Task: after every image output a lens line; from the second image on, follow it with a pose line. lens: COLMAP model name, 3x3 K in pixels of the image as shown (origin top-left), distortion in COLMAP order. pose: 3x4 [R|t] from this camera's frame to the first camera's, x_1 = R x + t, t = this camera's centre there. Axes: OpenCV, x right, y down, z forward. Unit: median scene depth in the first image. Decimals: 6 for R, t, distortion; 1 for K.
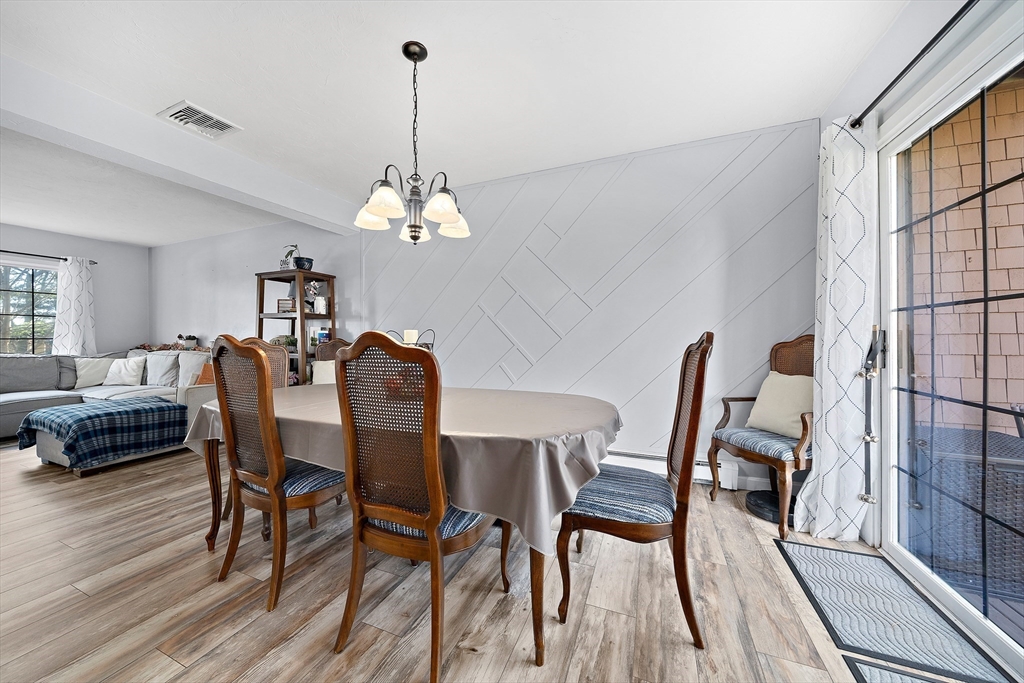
lens RADIAL K [[356.6, 0, 493.3], [0, 356.6, 336.4], [0, 0, 1]] dist [0.000497, -0.000056]
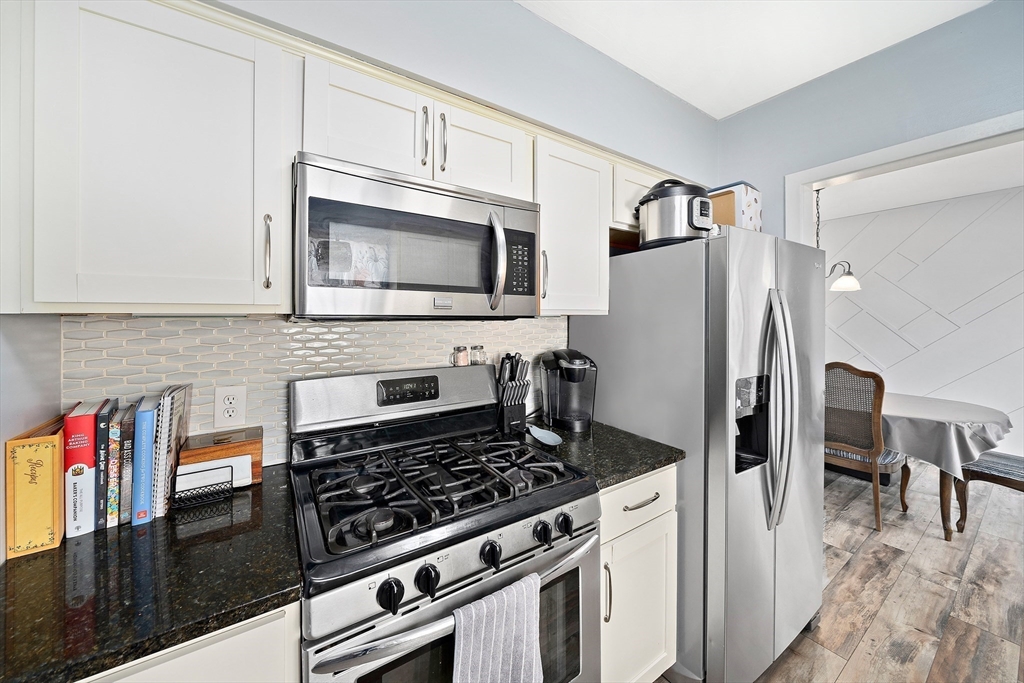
lens RADIAL K [[358.3, 0, 503.7], [0, 358.3, 318.0], [0, 0, 1]] dist [0.000006, 0.000080]
pose [[0.841779, 0.002807, -0.539815, -0.745785], [0.001251, 0.999974, 0.007151, -0.254705], [0.539821, -0.006695, 0.841753, -1.676913]]
